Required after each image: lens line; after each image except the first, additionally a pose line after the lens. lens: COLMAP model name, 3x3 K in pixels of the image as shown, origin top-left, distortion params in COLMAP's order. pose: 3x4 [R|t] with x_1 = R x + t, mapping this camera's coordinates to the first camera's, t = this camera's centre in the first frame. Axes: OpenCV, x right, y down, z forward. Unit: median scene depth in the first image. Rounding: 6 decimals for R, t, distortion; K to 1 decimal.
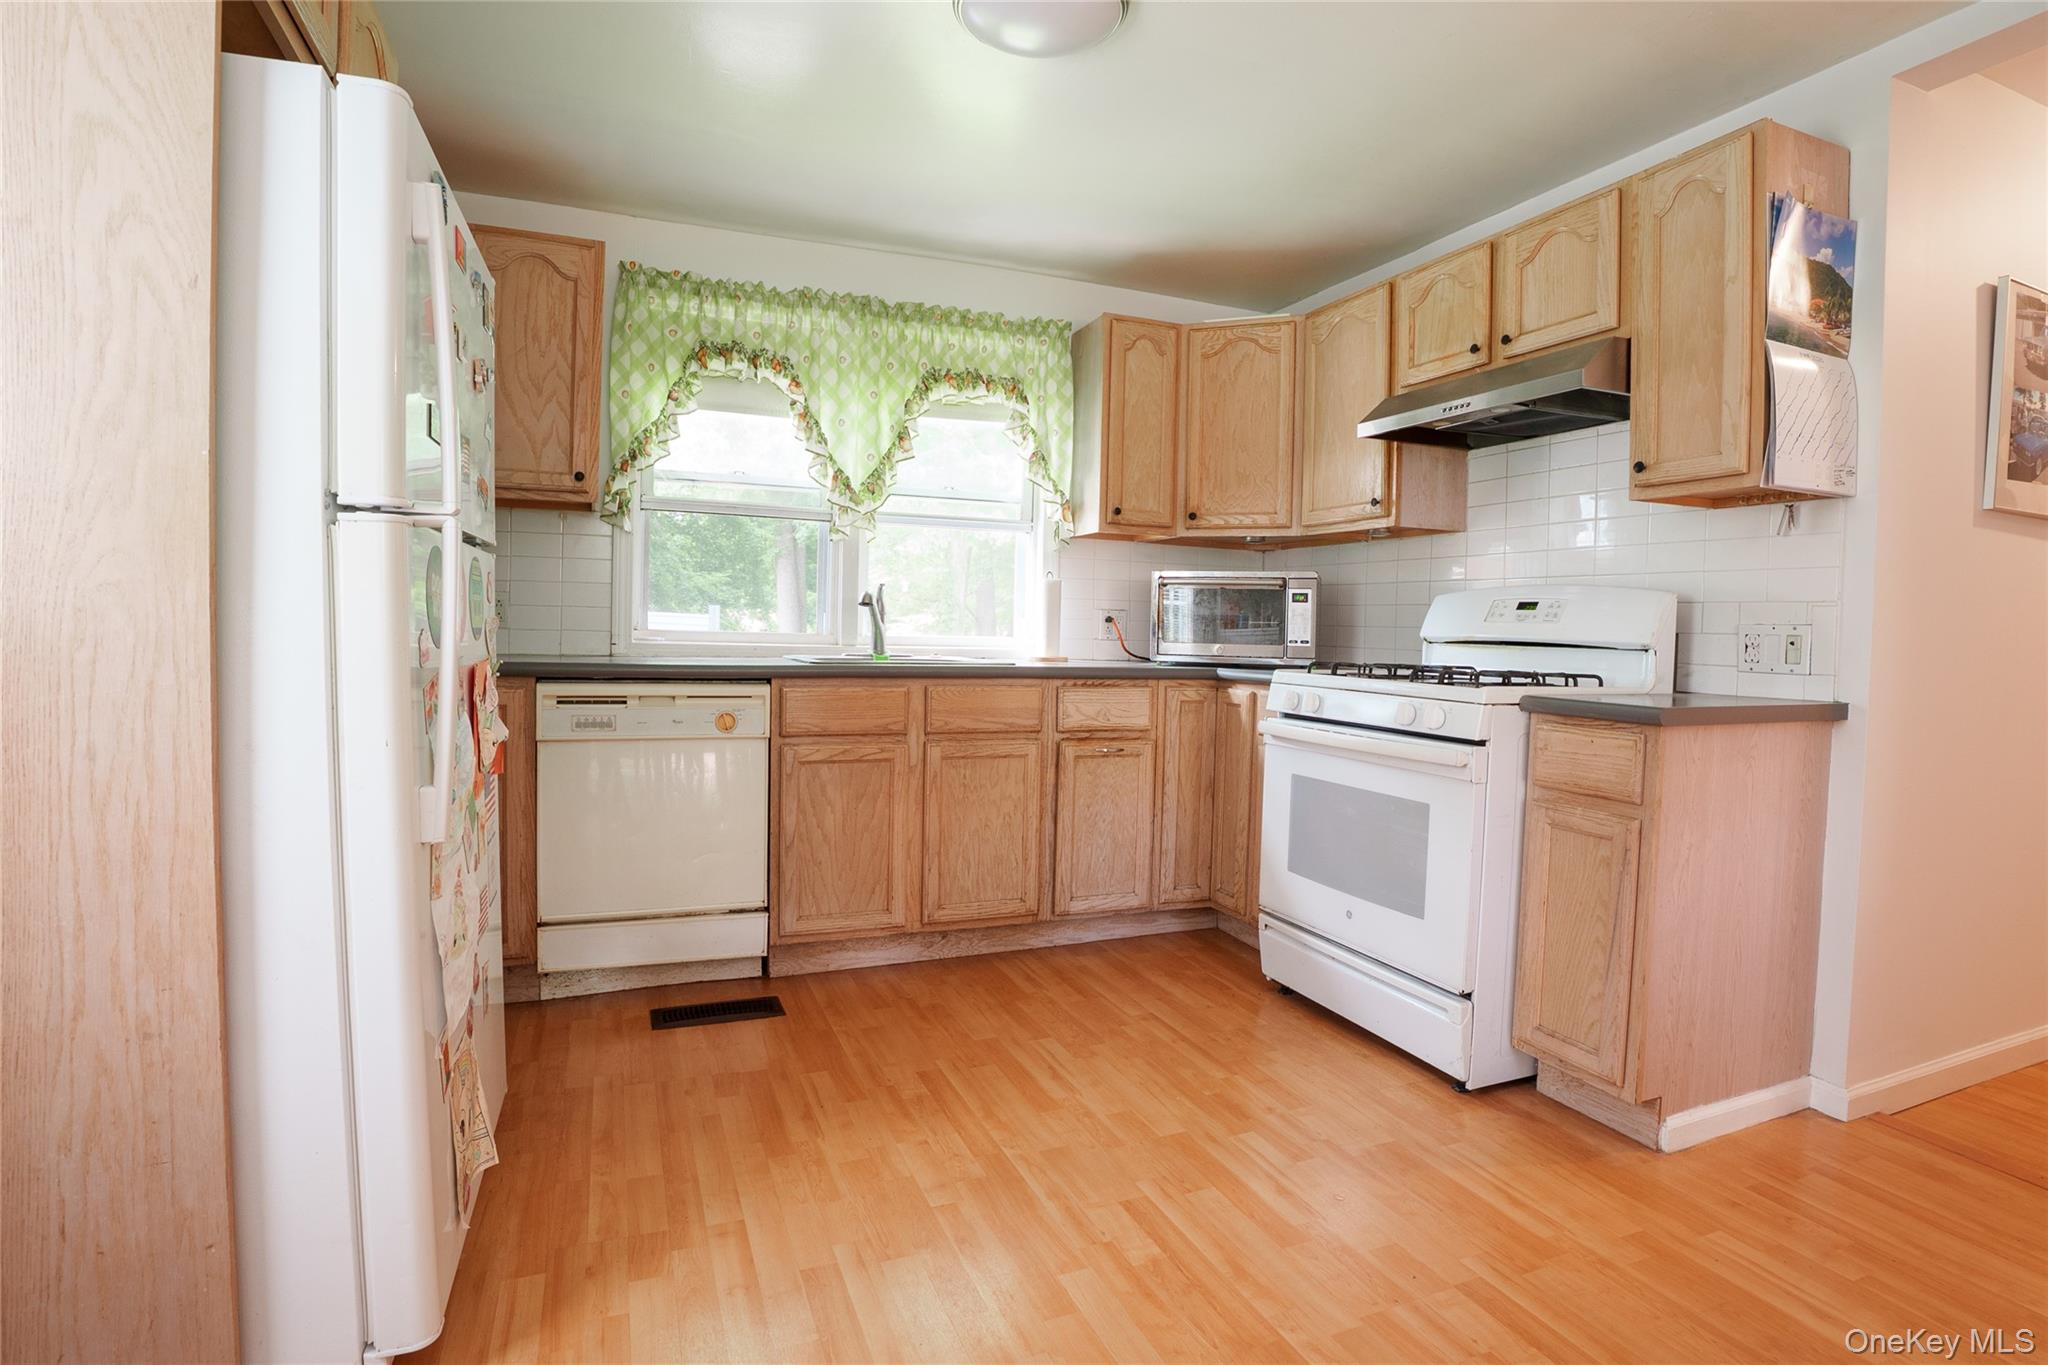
lens RADIAL K [[996.4, 0, 1021.2], [0, 996.4, 660.4], [0, 0, 1]] dist [-0.076801, 0.021415]
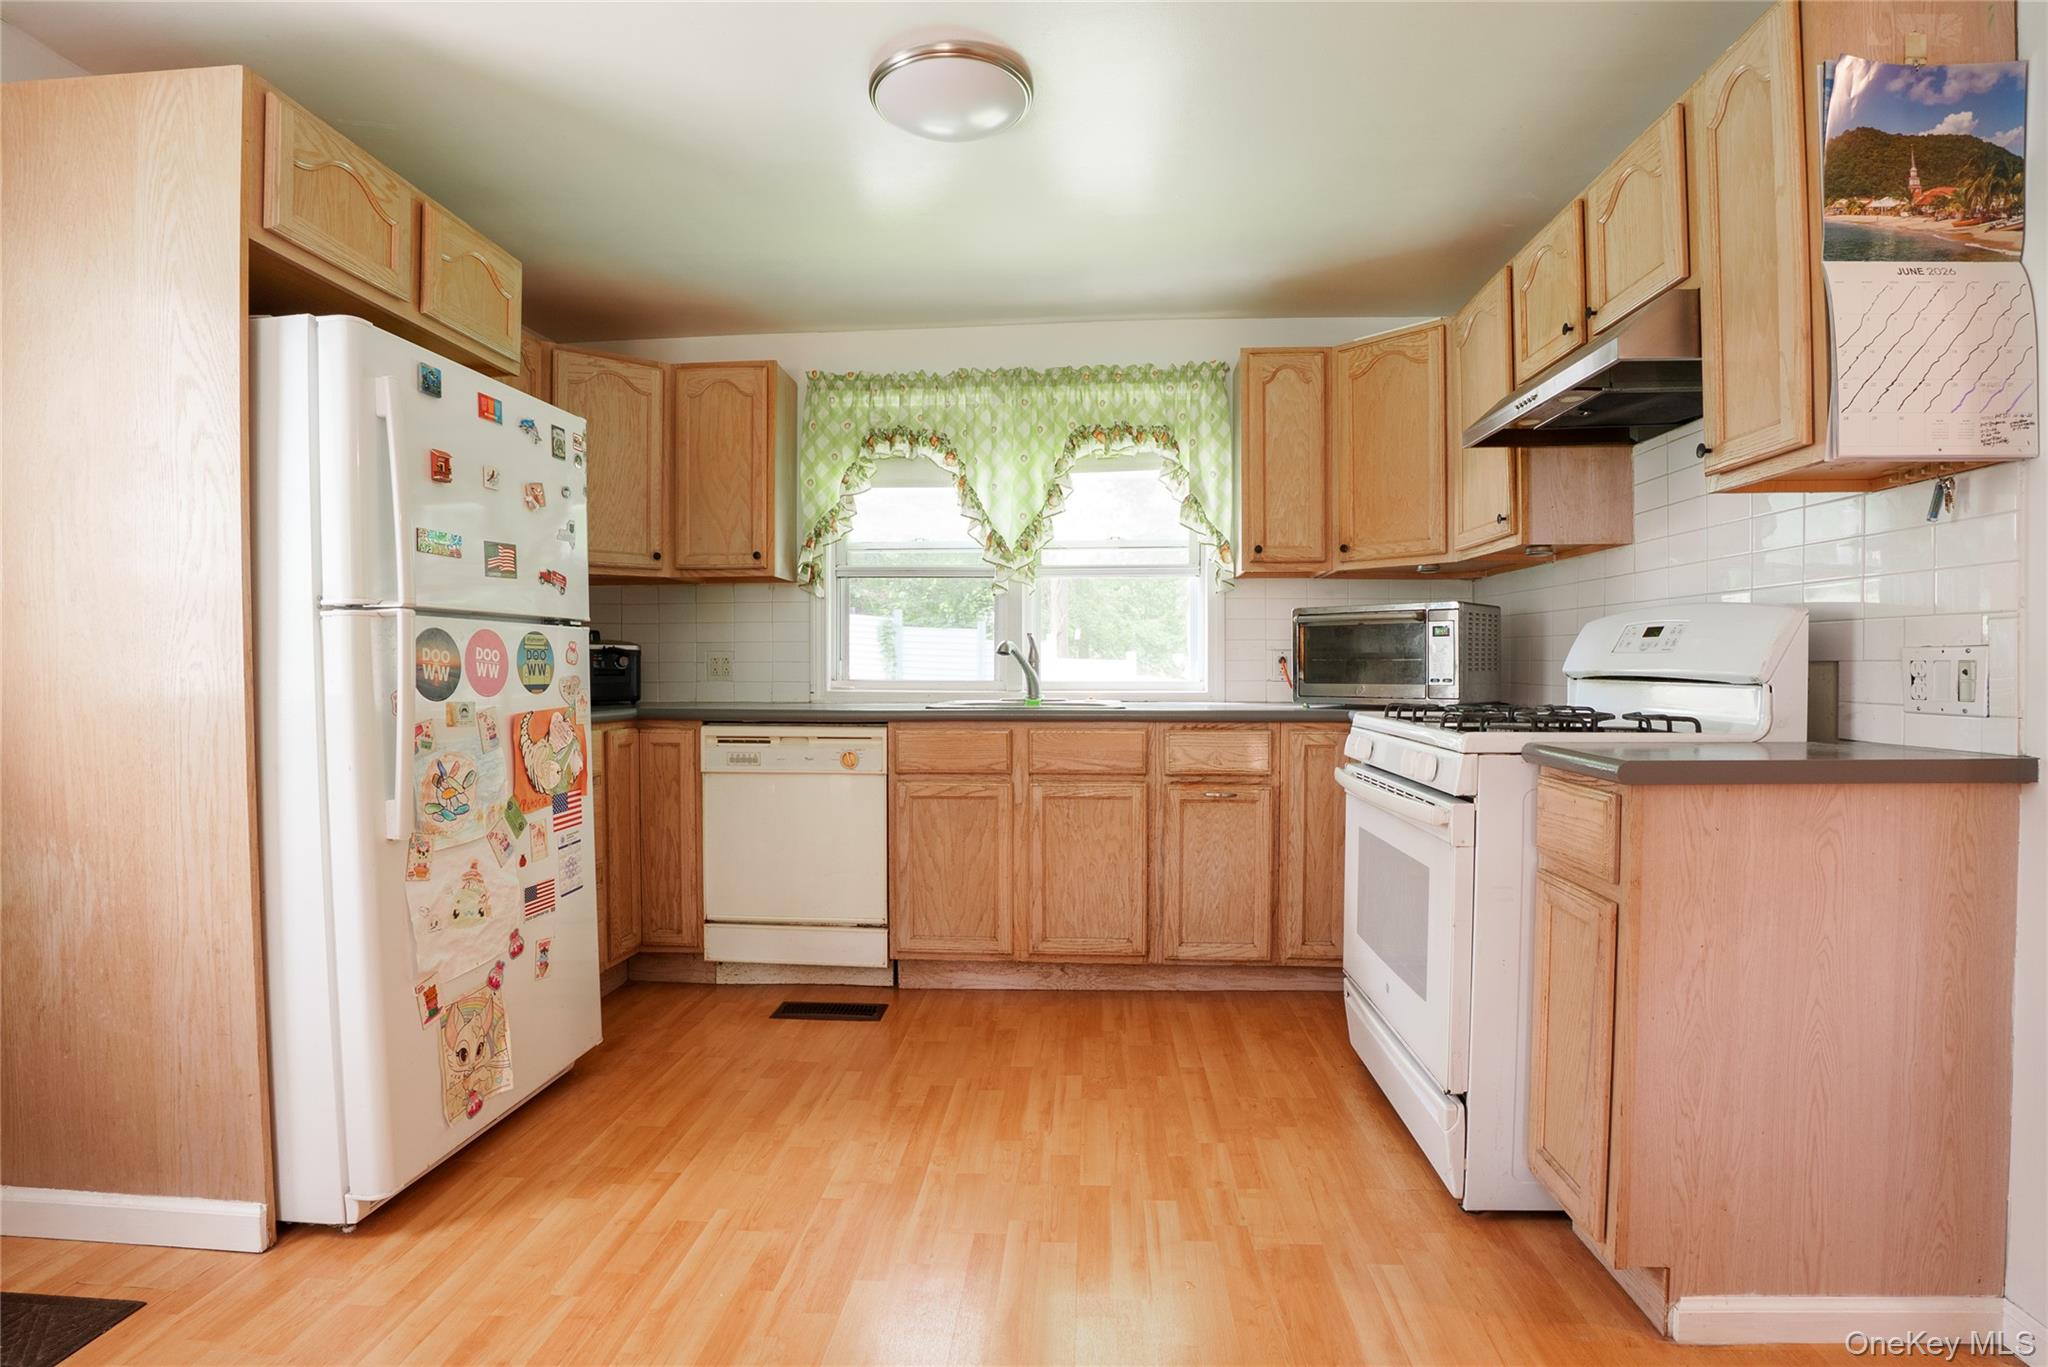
lens RADIAL K [[966.3, 0, 1036.4], [0, 966.3, 682.2], [0, 0, 1]] dist [-0.069972, 0.017220]
pose [[0.904726, -0.017238, -0.425646, 0.350389], [0.008386, 0.999708, -0.022662, -0.000736], [0.425912, 0.016933, 0.904606, 0.069764]]
